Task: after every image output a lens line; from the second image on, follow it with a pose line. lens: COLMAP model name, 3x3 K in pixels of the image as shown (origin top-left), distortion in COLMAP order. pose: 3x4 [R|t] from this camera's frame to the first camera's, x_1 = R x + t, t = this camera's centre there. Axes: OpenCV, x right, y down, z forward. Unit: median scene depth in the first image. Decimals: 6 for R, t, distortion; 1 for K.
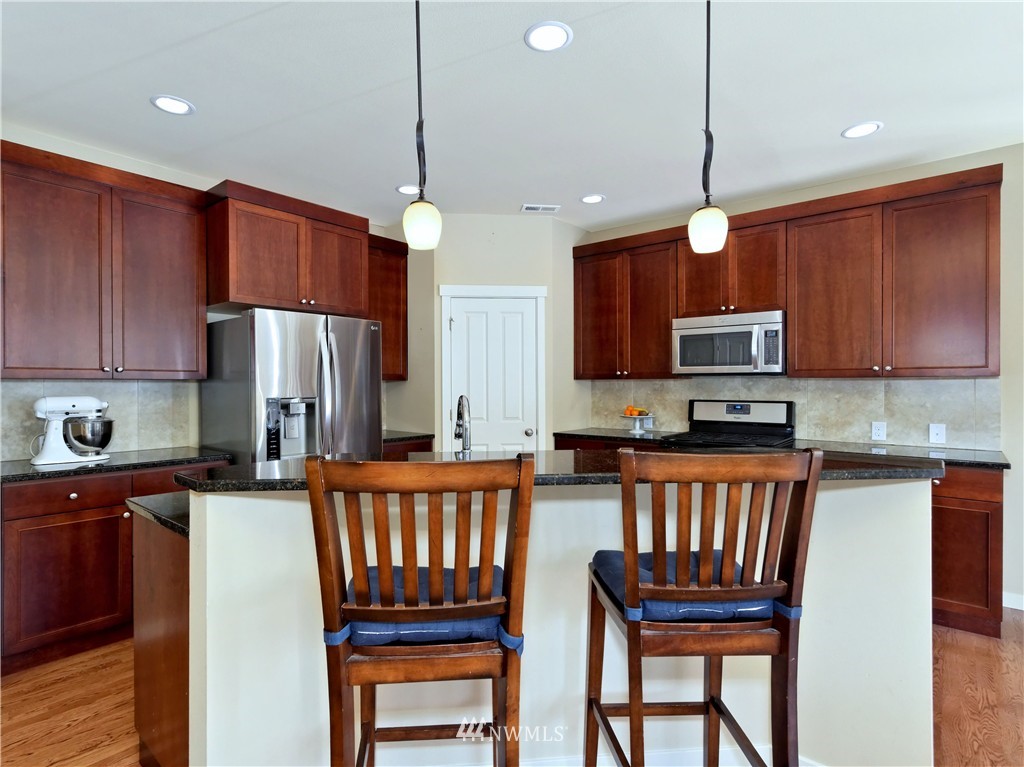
lens RADIAL K [[541.9, 0, 512.0], [0, 541.9, 383.5], [0, 0, 1]] dist [0.002323, 0.000059]
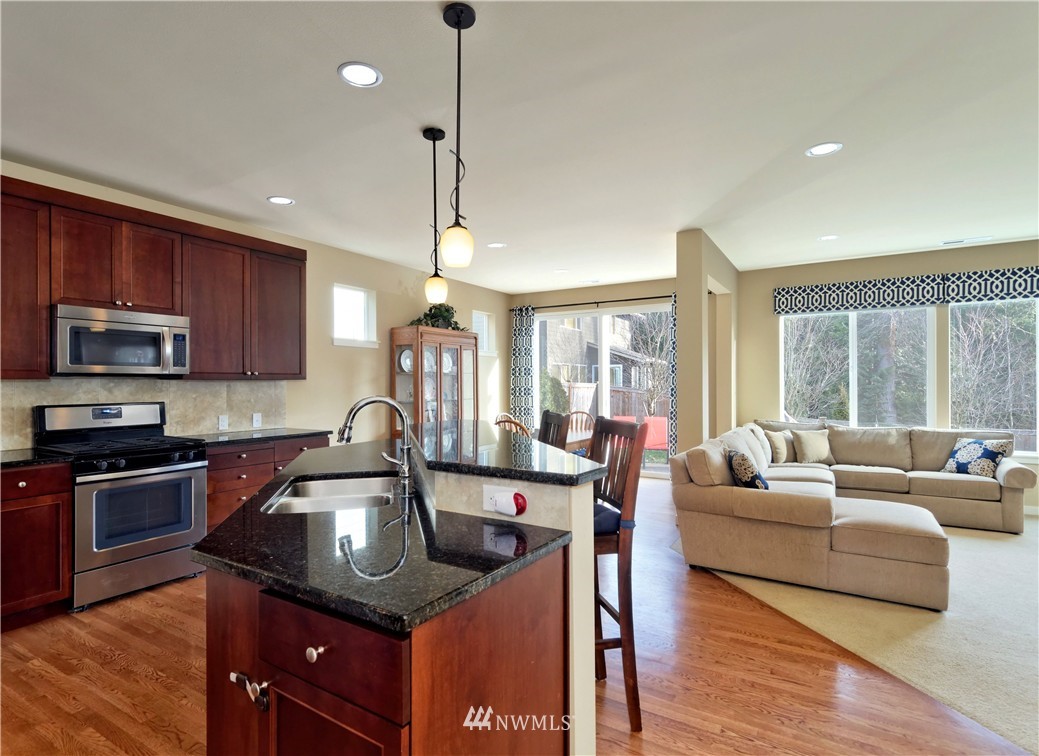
lens RADIAL K [[531.6, 0, 519.5], [0, 531.6, 378.0], [0, 0, 1]] dist [-0.002275, -0.000512]
pose [[-0.149242, 0.012224, 0.988725, -0.639414], [0.004931, 0.999920, -0.011618, 0.002152], [-0.988788, 0.003142, -0.149290, 0.497460]]
